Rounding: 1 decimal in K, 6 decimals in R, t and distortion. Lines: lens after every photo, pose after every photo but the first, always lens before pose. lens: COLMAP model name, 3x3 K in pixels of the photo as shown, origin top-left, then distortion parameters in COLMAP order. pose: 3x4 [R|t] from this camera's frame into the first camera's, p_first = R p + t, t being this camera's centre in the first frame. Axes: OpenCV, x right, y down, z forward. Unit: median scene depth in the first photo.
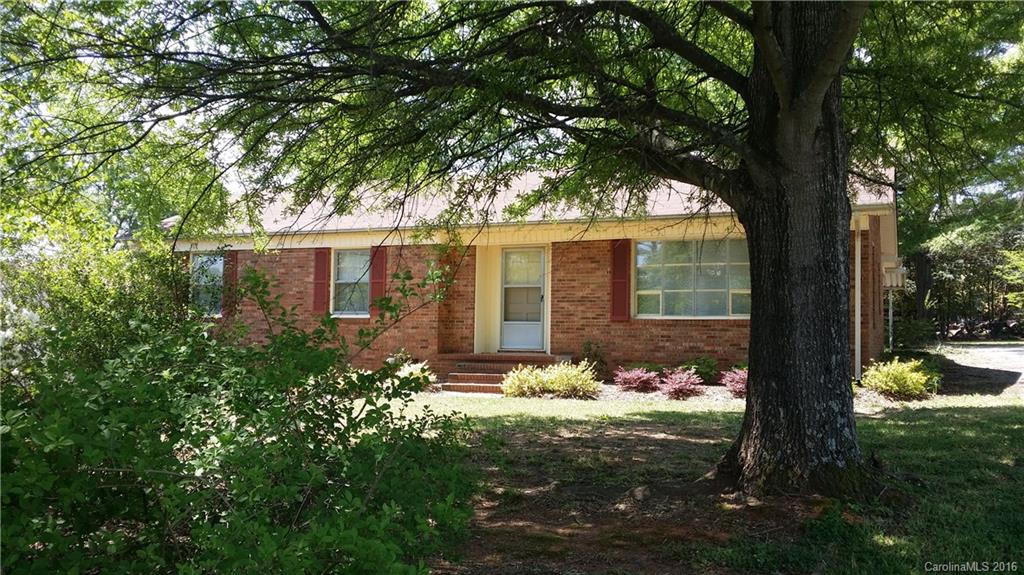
lens RADIAL K [[918.6, 0, 508.0], [0, 918.6, 296.2], [0, 0, 1]] dist [0.085237, -0.050843]
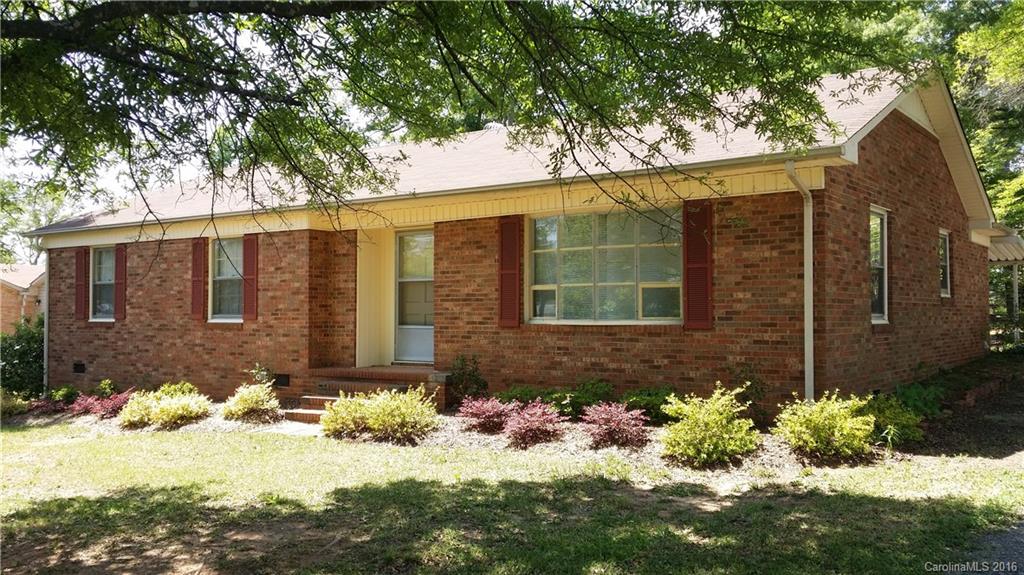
lens RADIAL K [[918.6, 0, 508.1], [0, 918.6, 288.8], [0, 0, 1]] dist [0.085237, -0.050843]
pose [[0.976077, -0.020229, -0.216480, 0.282477], [0.024388, 0.999565, 0.016556, -0.015757], [0.216051, -0.021439, 0.976147, 0.282451]]
